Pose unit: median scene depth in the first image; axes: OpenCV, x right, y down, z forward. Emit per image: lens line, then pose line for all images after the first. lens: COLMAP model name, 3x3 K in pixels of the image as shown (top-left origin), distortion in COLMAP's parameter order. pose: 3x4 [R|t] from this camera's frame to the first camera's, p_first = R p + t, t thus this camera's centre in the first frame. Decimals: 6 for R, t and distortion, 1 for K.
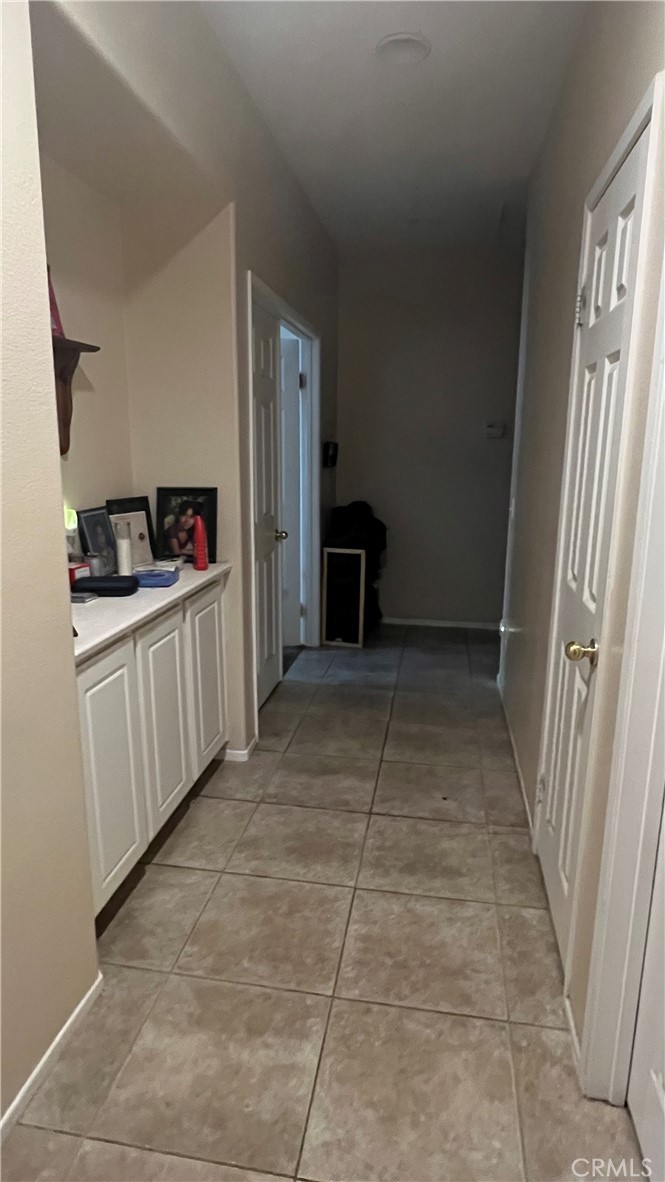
lens RADIAL K [[669.4, 0, 327.0], [0, 669.4, 594.4], [0, 0, 1]] dist [-0.000023, -0.001421]
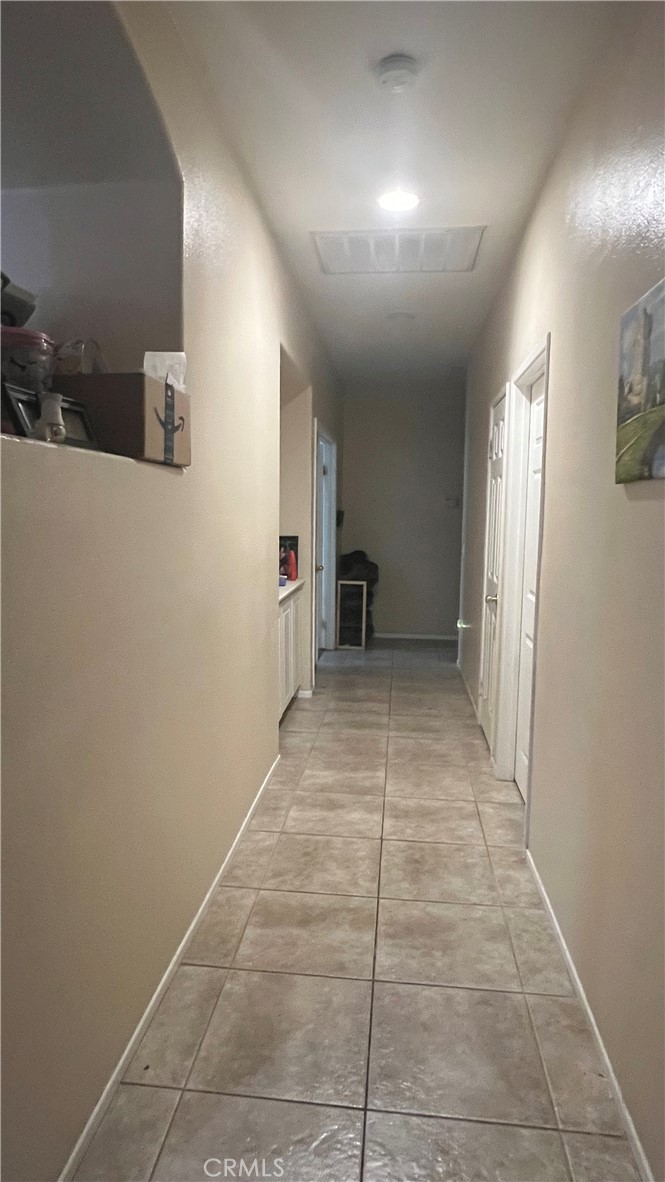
lens RADIAL K [[669.4, 0, 327.0], [0, 669.4, 594.4], [0, 0, 1]] dist [-0.000023, -0.001421]
pose [[0.998087, -0.005354, 0.061587, -0.211500], [0.011187, 0.995437, -0.094765, 0.176132], [-0.060798, 0.095273, 0.993593, -0.806238]]
